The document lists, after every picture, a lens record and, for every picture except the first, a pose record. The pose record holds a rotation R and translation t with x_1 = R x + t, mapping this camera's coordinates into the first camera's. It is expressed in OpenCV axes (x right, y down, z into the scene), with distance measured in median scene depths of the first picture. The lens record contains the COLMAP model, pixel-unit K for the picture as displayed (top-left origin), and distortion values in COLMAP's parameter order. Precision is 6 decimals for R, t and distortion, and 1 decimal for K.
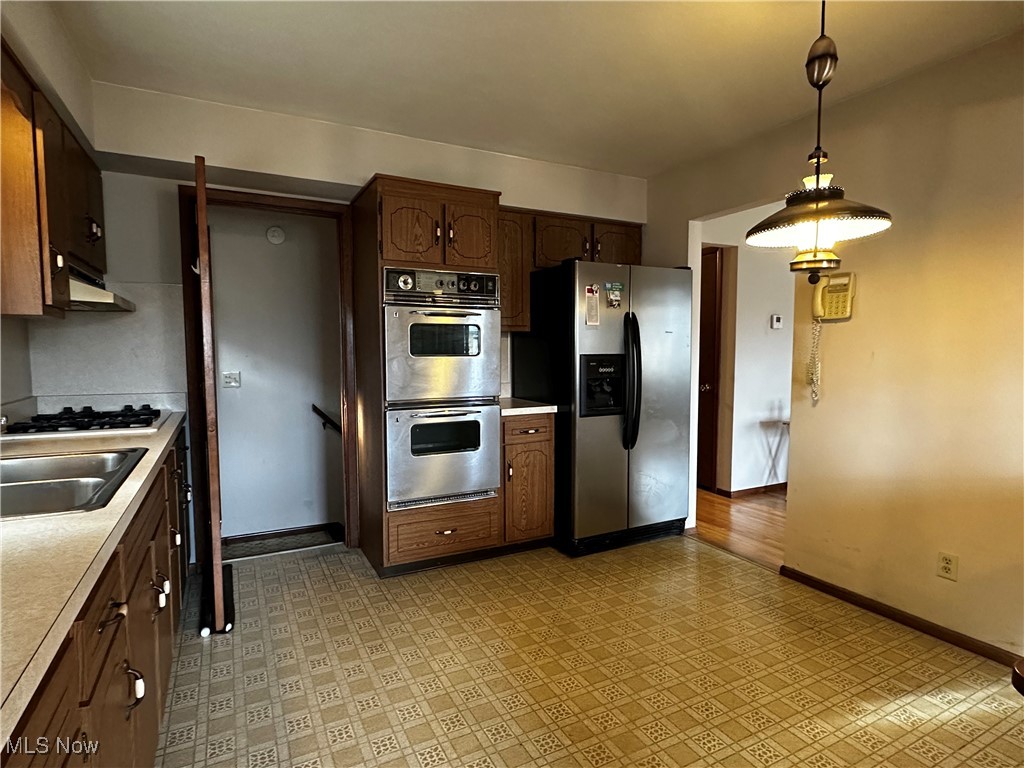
lens RADIAL K [[550.7, 0, 513.7], [0, 550.7, 386.3], [0, 0, 1]] dist [-0.006357, 0.000446]
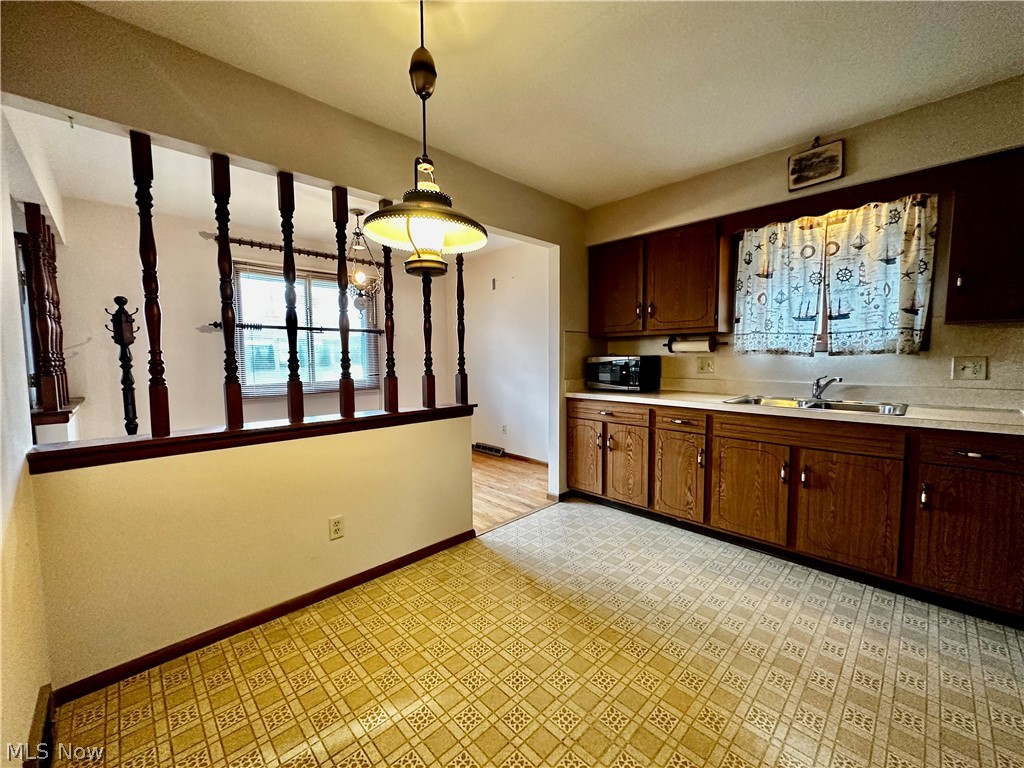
lens RADIAL K [[409.3, 0, 511.7], [0, 409.3, 384.0], [0, 0, 1]] dist [0.002556, 0.000117]
pose [[-0.957310, 0.030494, -0.287450, 0.359217], [-0.010355, 0.990164, 0.139530, -0.063573], [0.288877, 0.136550, -0.947578, 1.047909]]
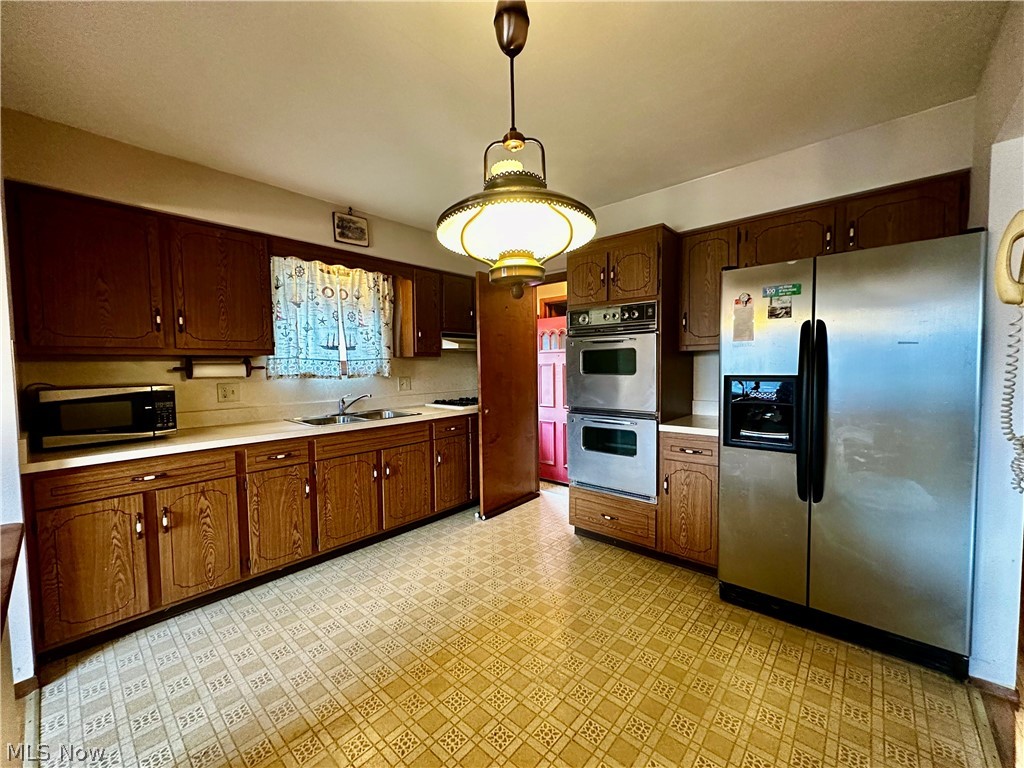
lens RADIAL K [[409.3, 0, 510.4], [0, 409.3, 384.7], [0, 0, 1]] dist [0.002556, 0.000117]
pose [[0.354228, 0.040786, -0.934269, 0.638676], [-0.051969, 0.998363, 0.023880, -0.041299], [0.933714, 0.040094, 0.355768, 0.452836]]
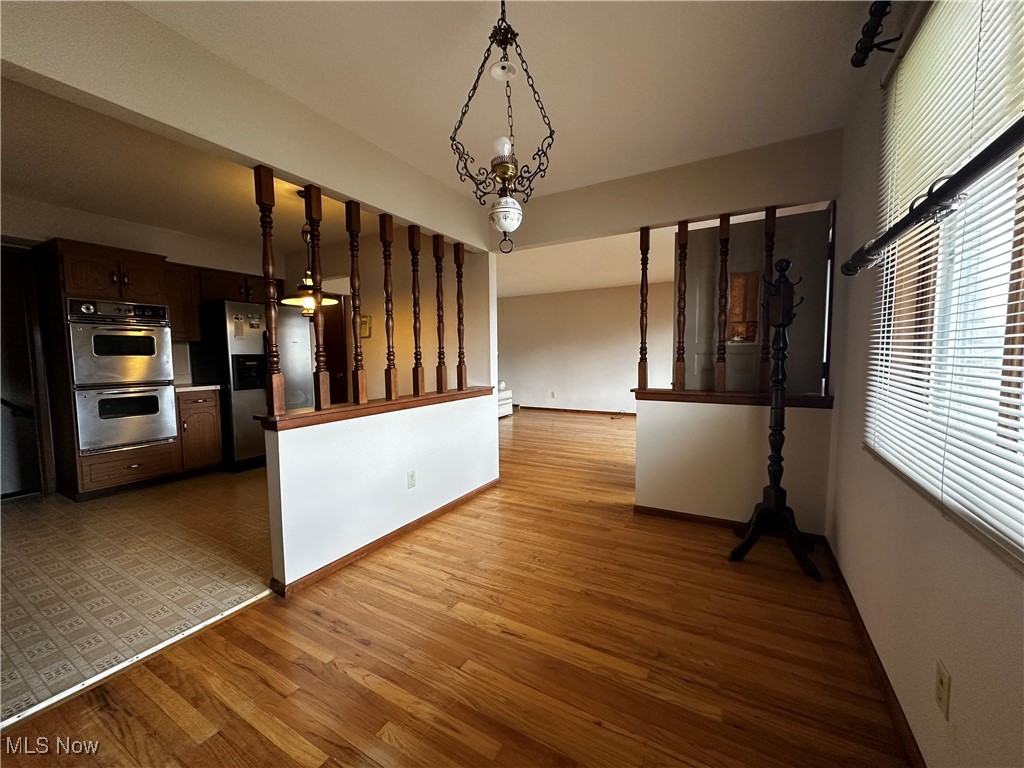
lens RADIAL K [[409.3, 0, 509.5], [0, 409.3, 383.8], [0, 0, 1]] dist [0.002556, 0.000117]
pose [[0.847441, -0.043147, 0.529134, 0.181084], [0.041989, 0.999017, 0.014215, 0.055084], [-0.529227, 0.010171, 0.848419, -0.585648]]
